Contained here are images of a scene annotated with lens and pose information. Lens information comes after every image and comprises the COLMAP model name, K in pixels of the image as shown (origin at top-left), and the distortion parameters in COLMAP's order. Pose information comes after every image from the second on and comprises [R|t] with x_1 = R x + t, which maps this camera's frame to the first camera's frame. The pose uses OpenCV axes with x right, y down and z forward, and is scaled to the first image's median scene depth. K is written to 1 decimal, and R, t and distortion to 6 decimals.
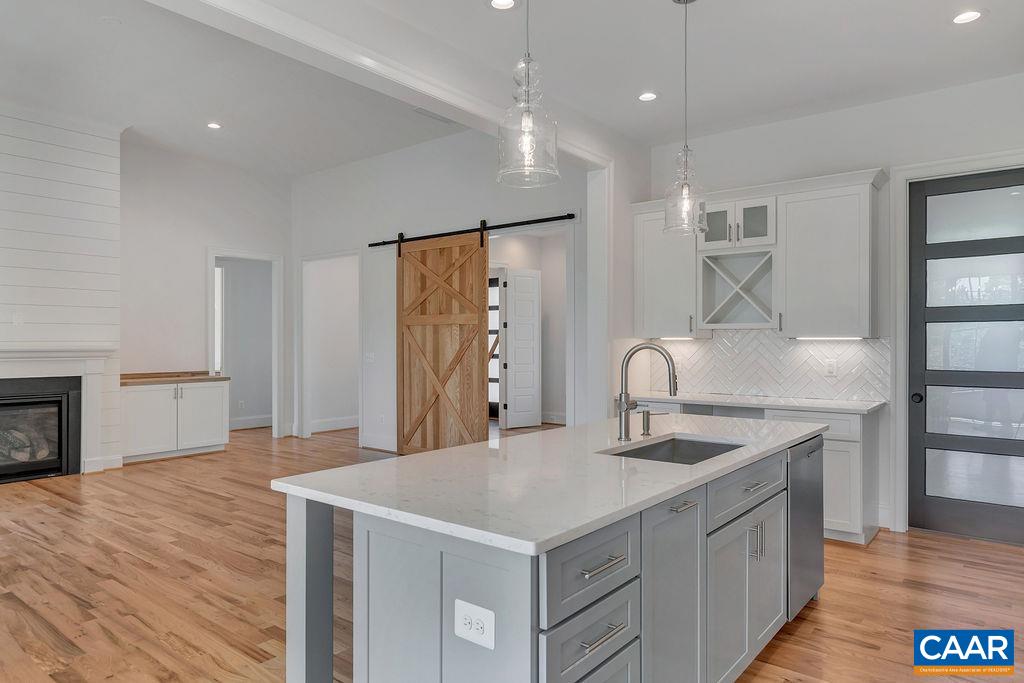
lens RADIAL K [[612.5, 0, 512.0], [0, 612.5, 341.5], [0, 0, 1]] dist [-0.000274, -0.000182]
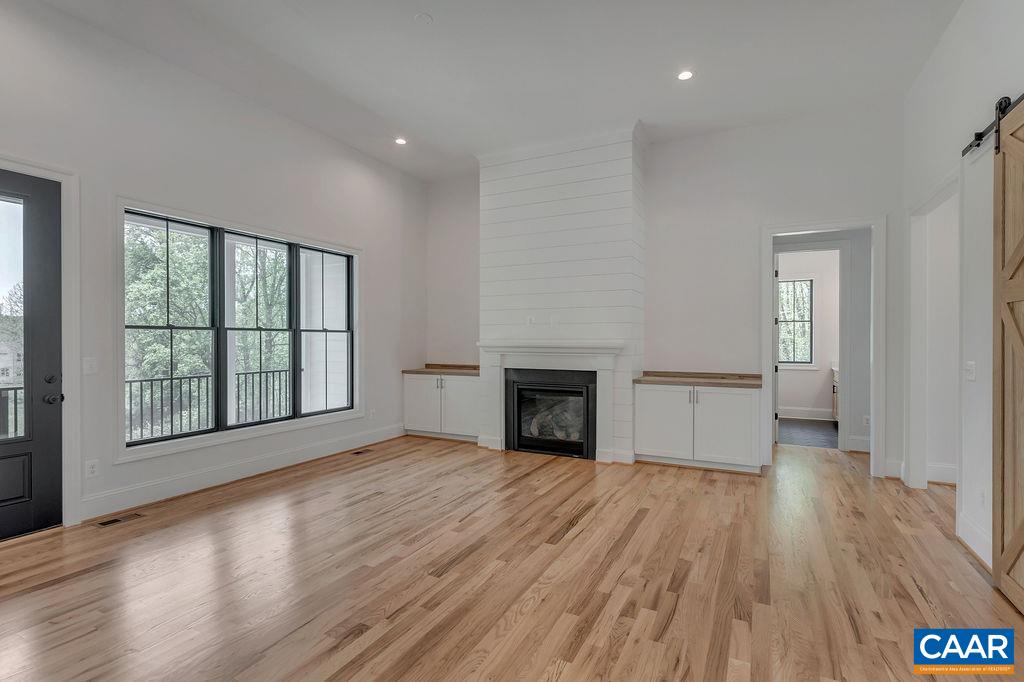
lens RADIAL K [[487.8, 0, 506.3], [0, 487.8, 344.8], [0, 0, 1]] dist [0.000258, -0.000679]
pose [[0.204655, 0.011941, -0.978761, 0.096231], [0.000697, 0.999924, 0.012345, -0.001185], [0.978834, -0.003208, 0.204631, 0.580035]]
